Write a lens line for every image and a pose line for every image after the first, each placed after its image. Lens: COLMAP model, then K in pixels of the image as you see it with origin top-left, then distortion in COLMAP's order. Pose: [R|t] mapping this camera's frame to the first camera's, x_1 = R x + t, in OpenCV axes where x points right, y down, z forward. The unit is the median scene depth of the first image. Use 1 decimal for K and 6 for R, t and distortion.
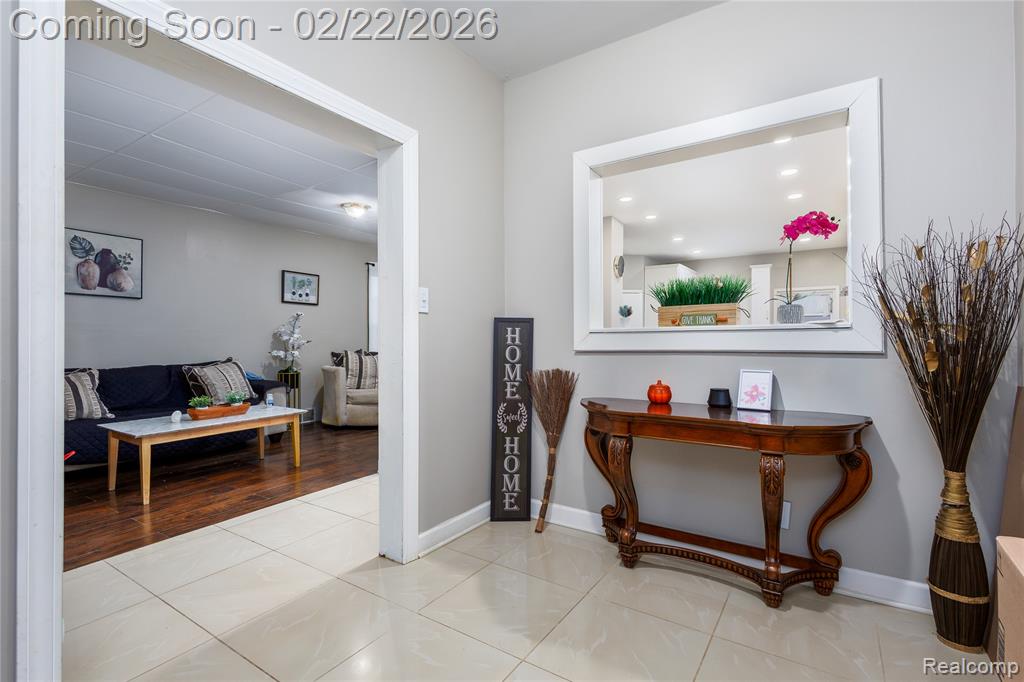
lens RADIAL K [[484.5, 0, 515.3], [0, 484.5, 342.6], [0, 0, 1]] dist [0.013516, -0.002288]
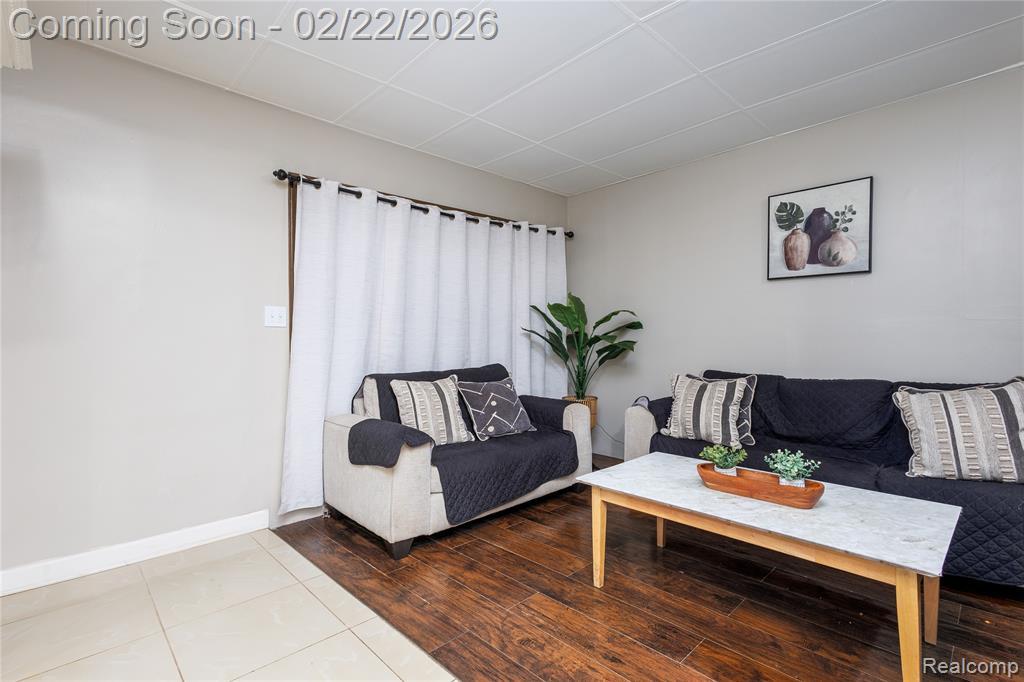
lens RADIAL K [[484.5, 0, 517.0], [0, 484.5, 334.3], [0, 0, 1]] dist [0.013516, -0.002288]
pose [[-0.221985, -0.004115, -0.975041, -0.056800], [0.000479, 0.999991, -0.004329, -0.007434], [0.975050, -0.001428, -0.221981, 0.714370]]
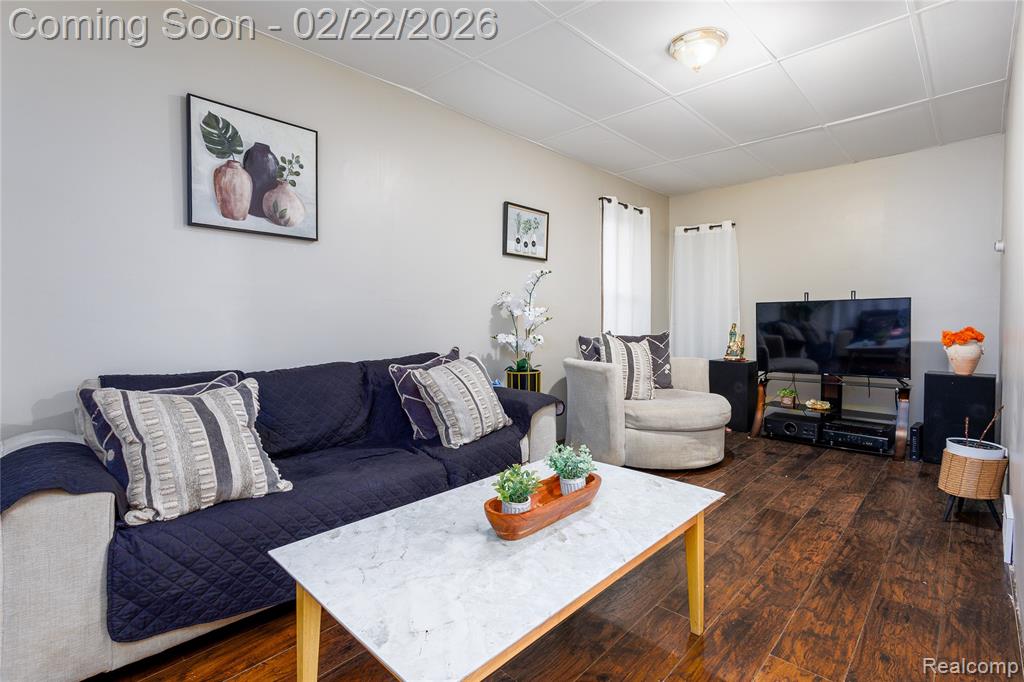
lens RADIAL K [[484.5, 0, 509.6], [0, 484.5, 332.1], [0, 0, 1]] dist [0.013516, -0.002288]
pose [[0.982408, 0.004515, -0.186694, -0.461271], [-0.000229, 0.999736, 0.022973, 0.000412], [0.186749, -0.022527, 0.982149, 0.513757]]
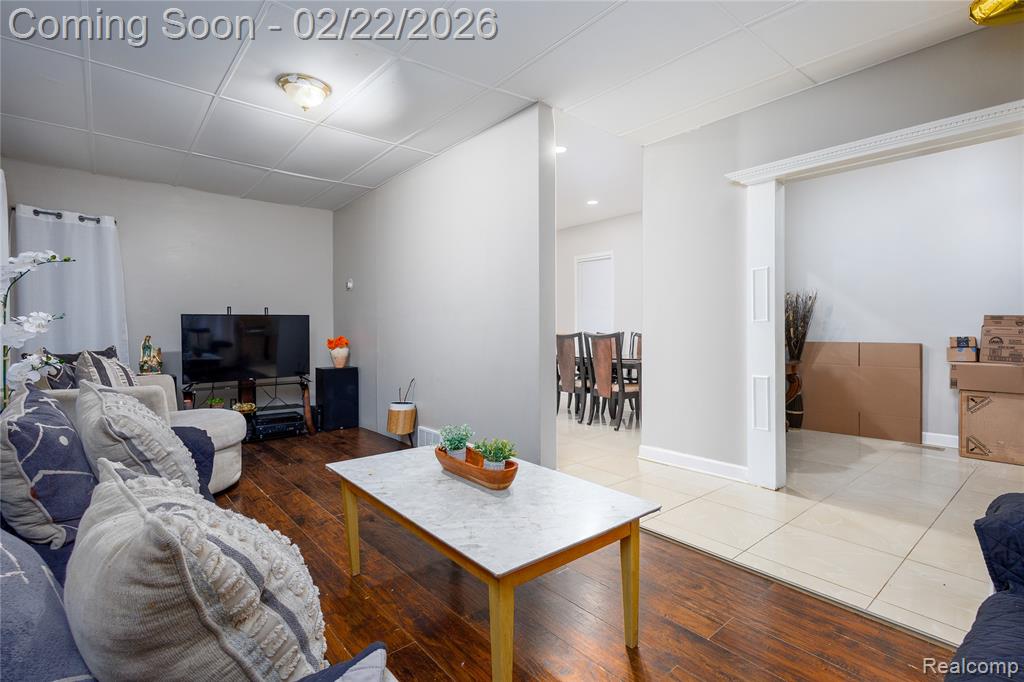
lens RADIAL K [[484.5, 0, 519.3], [0, 484.5, 335.9], [0, 0, 1]] dist [0.013516, -0.002288]
pose [[0.283667, -0.011589, 0.958853, -0.868066], [0.008480, 0.999918, 0.009577, 0.002387], [-0.958885, 0.005415, 0.283743, 0.664212]]
